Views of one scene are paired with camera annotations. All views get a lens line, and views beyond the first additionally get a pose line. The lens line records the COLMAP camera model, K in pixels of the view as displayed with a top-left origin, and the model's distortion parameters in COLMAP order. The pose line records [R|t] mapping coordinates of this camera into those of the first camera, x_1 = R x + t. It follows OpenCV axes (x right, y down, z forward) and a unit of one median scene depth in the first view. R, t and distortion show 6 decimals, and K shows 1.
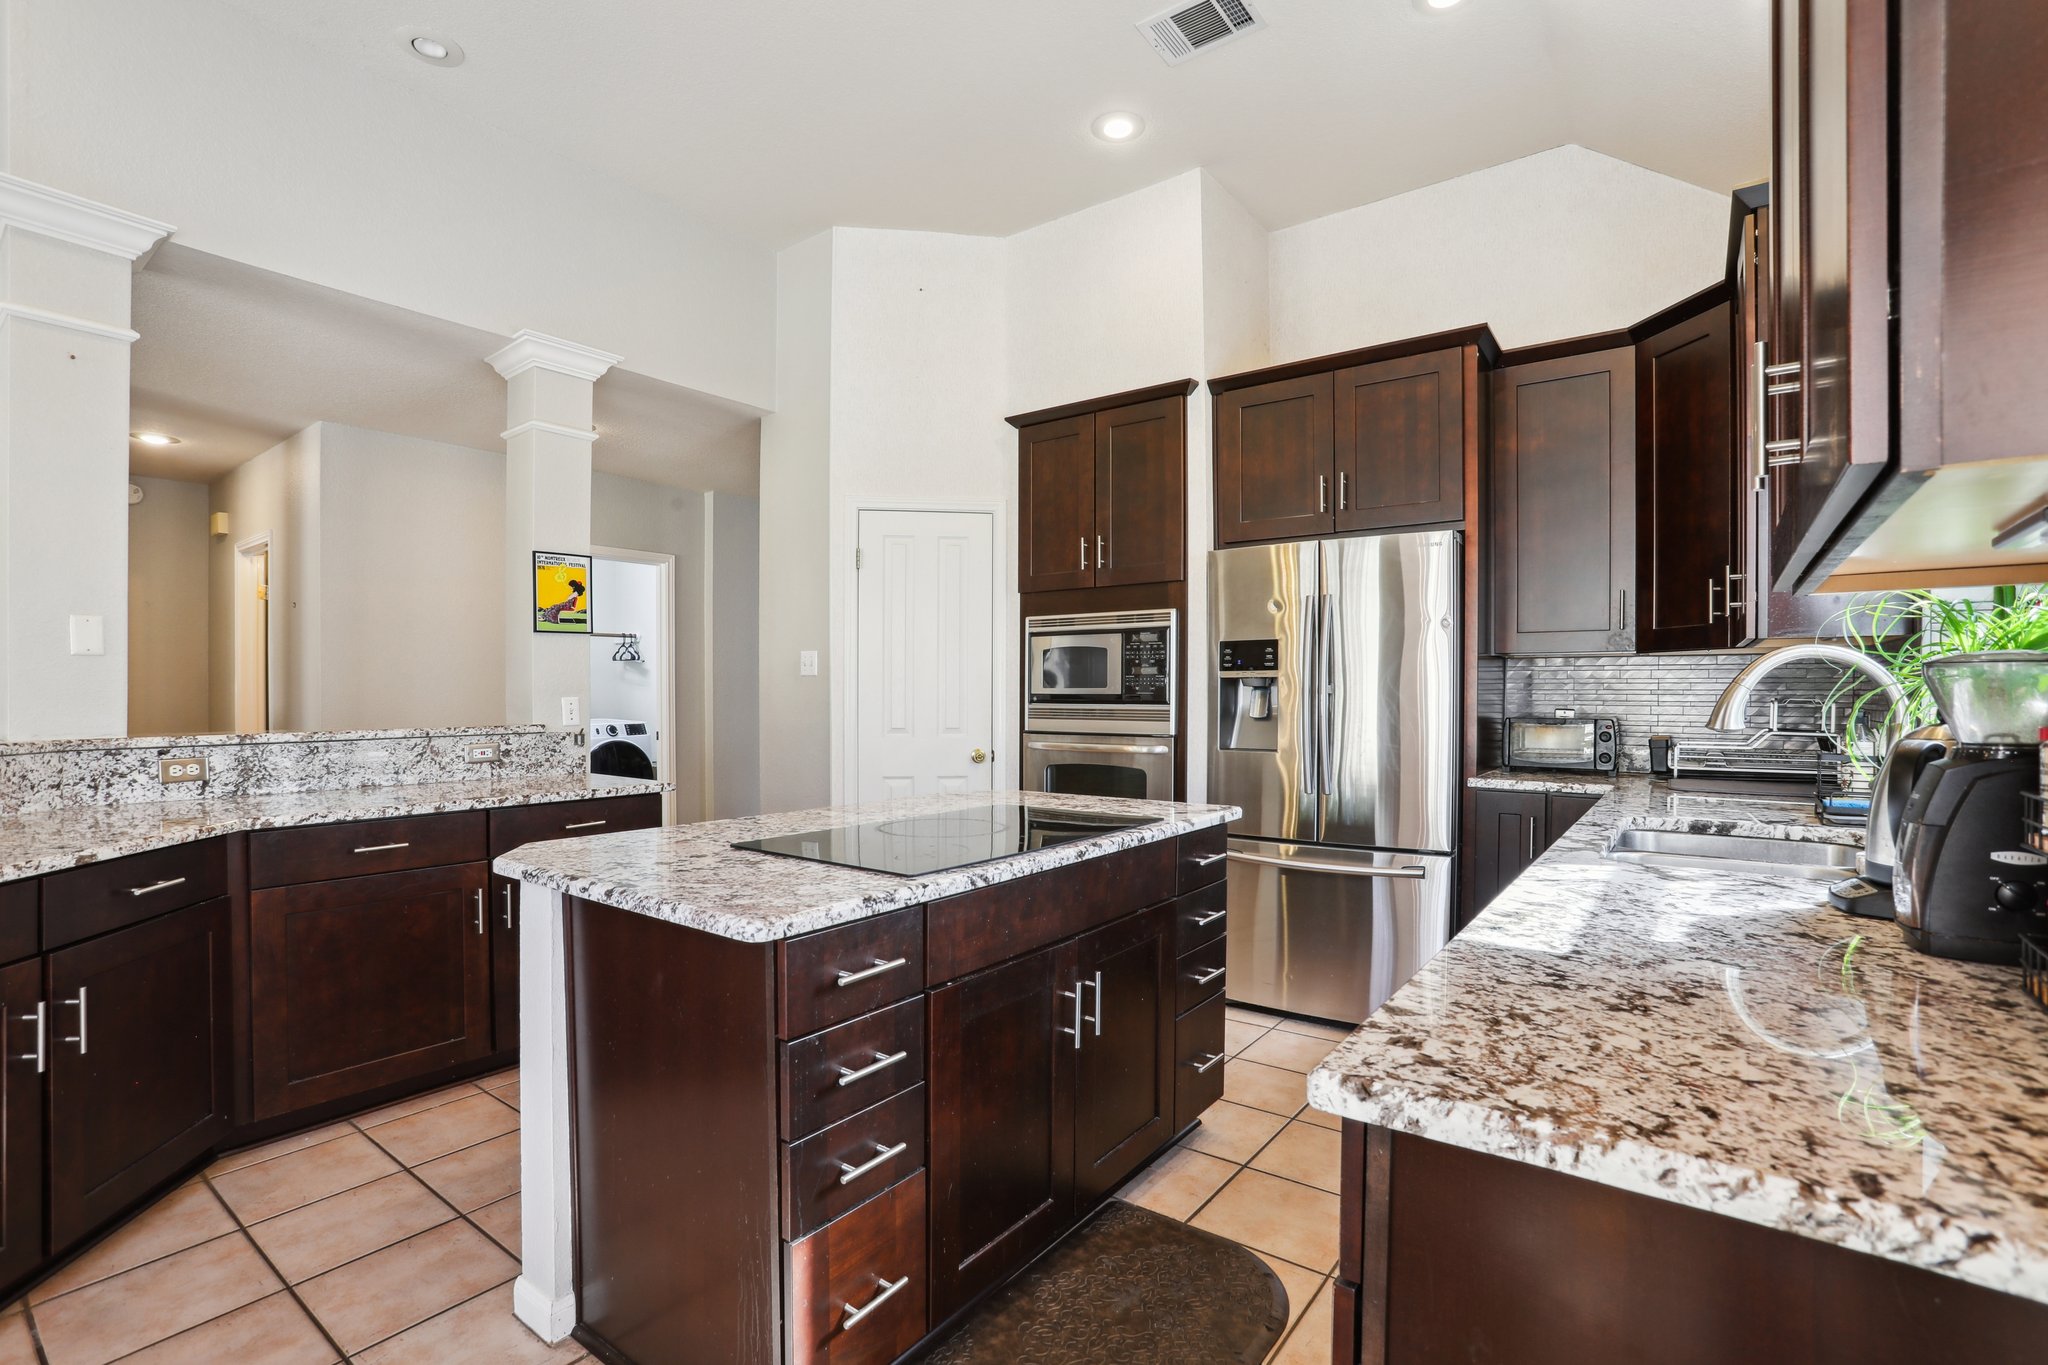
lens RADIAL K [[945.7, 0, 1025.9], [0, 945.7, 701.4], [0, 0, 1]] dist [-0.034020, 0.007114]
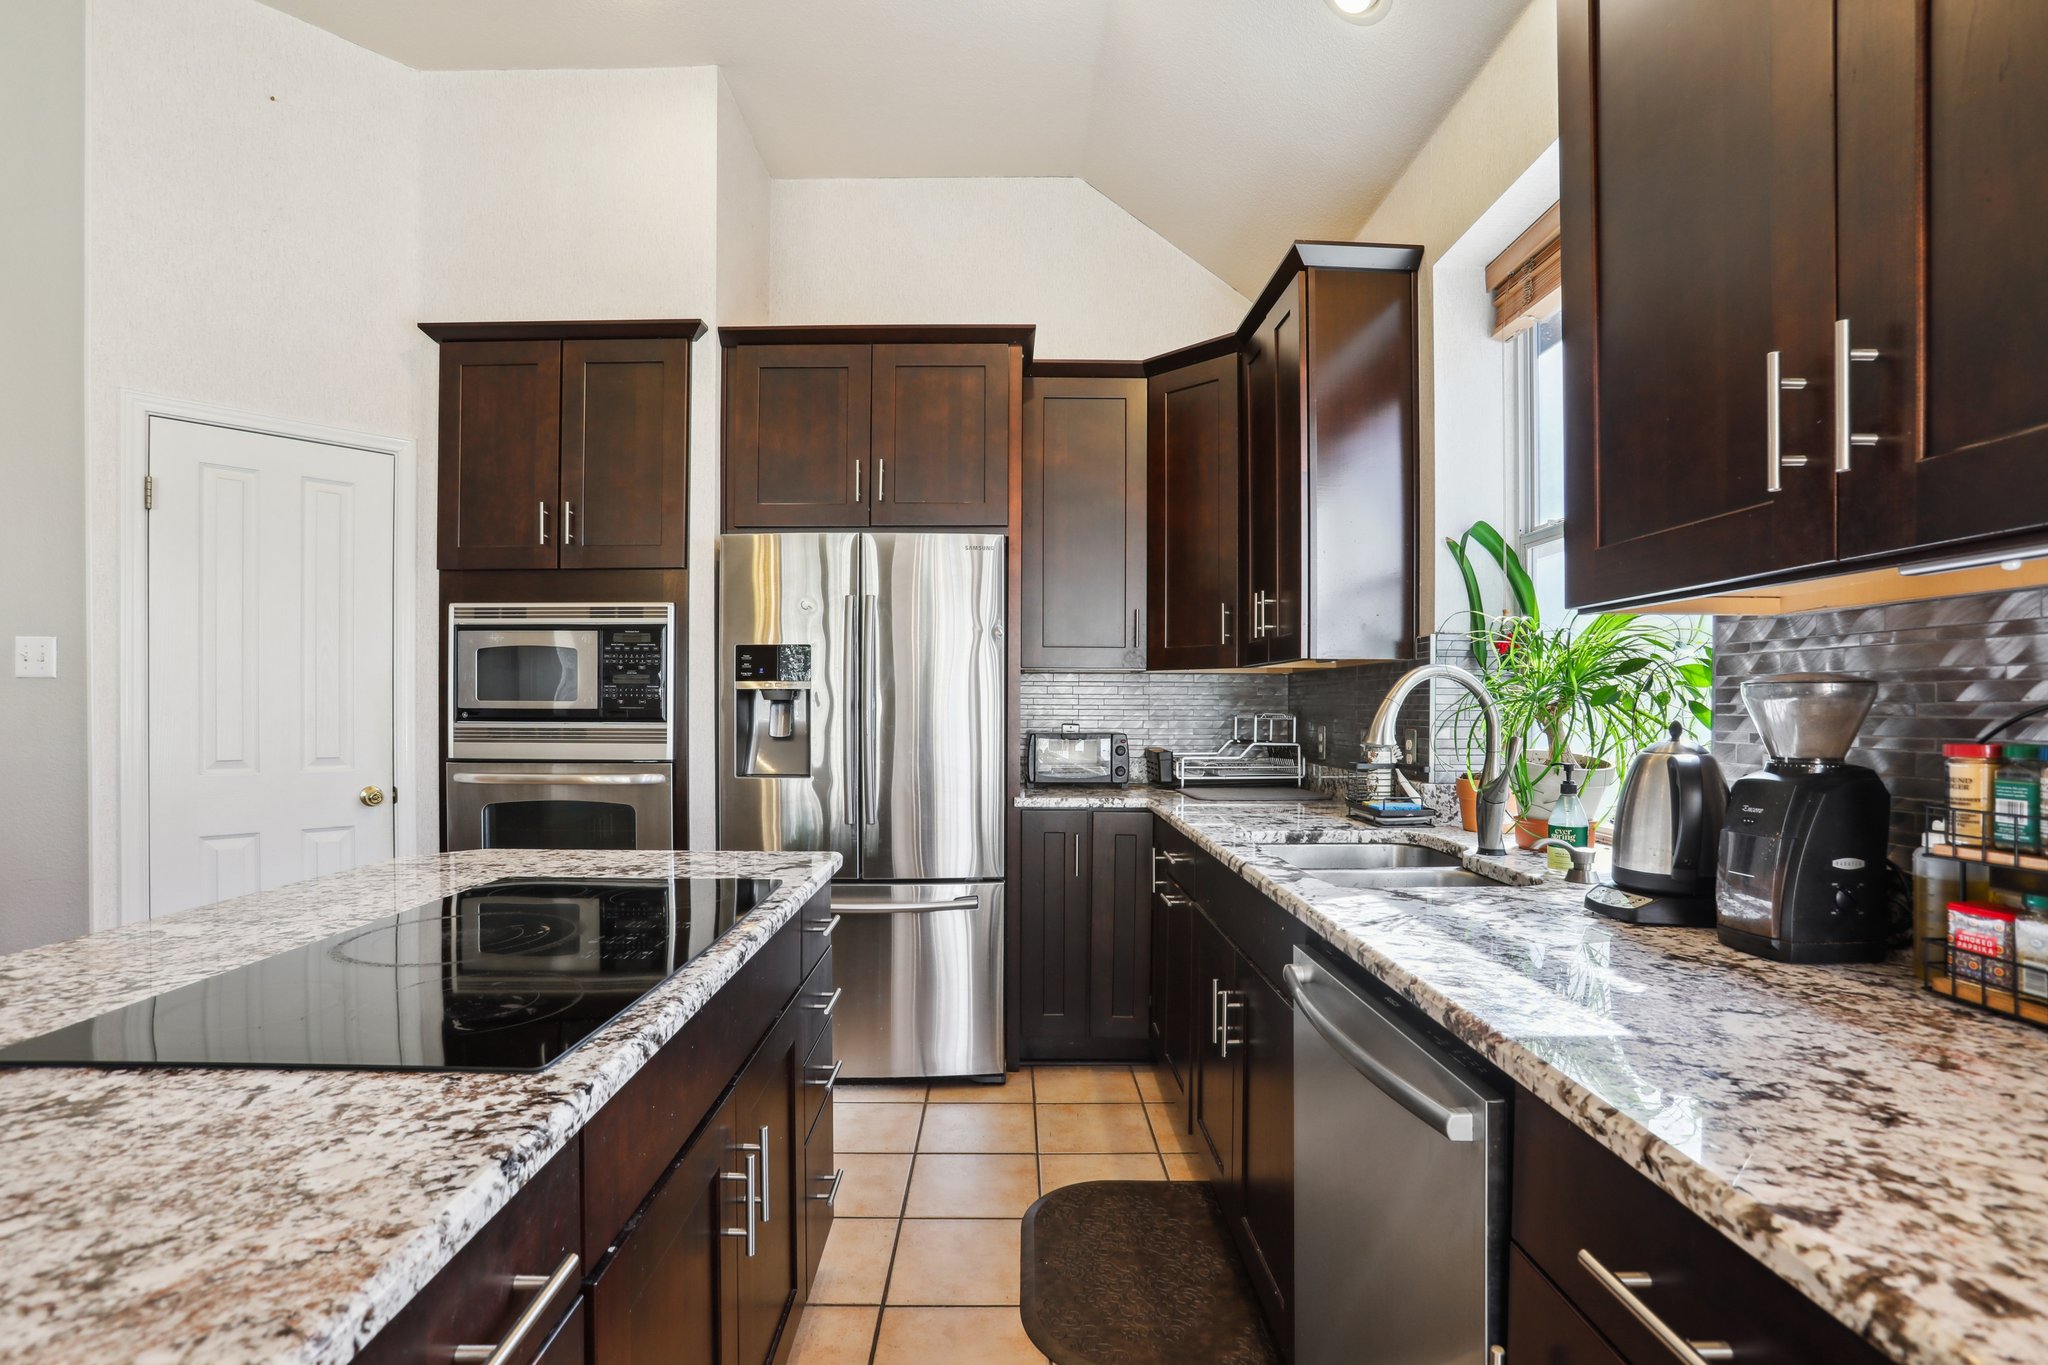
lens RADIAL K [[945.7, 0, 988.6], [0, 945.7, 714.8], [0, 0, 1]] dist [-0.034020, 0.007114]
pose [[0.813102, -0.000974, 0.582120, -0.093404], [0.003463, 0.999989, -0.003164, 0.000811], [-0.582110, 0.004588, 0.813097, 0.199811]]
